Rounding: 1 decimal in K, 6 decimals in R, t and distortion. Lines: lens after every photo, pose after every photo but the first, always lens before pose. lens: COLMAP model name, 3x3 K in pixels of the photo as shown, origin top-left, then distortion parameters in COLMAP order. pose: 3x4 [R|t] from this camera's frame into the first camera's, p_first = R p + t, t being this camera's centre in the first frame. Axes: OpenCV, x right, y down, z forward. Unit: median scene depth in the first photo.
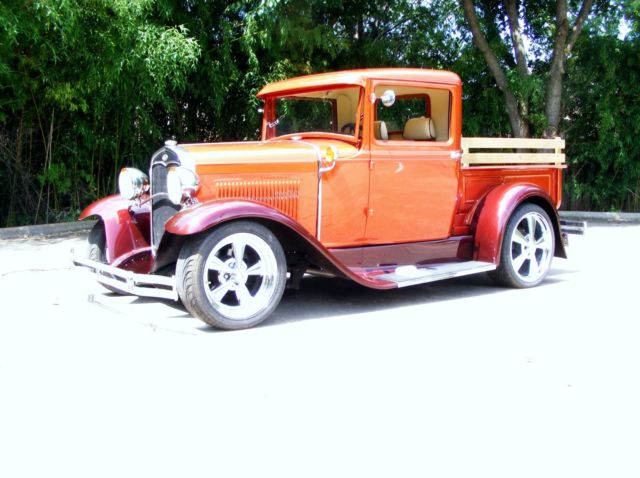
lens RADIAL K [[754.5, 0, 320.0], [0, 754.5, 239.0], [0, 0, 1]] dist [-0.135038, 0.004383]
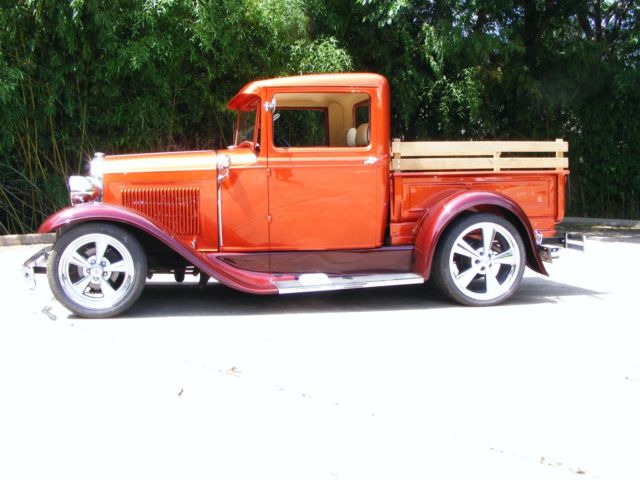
lens RADIAL K [[754.5, 0, 320.0], [0, 754.5, 240.0], [0, 0, 1]] dist [-0.135038, 0.004383]
pose [[0.905551, 0.033800, -0.422888, 0.510586], [-0.036873, 0.999320, 0.000915, -0.008923], [0.422632, 0.014765, 0.906181, 0.098238]]
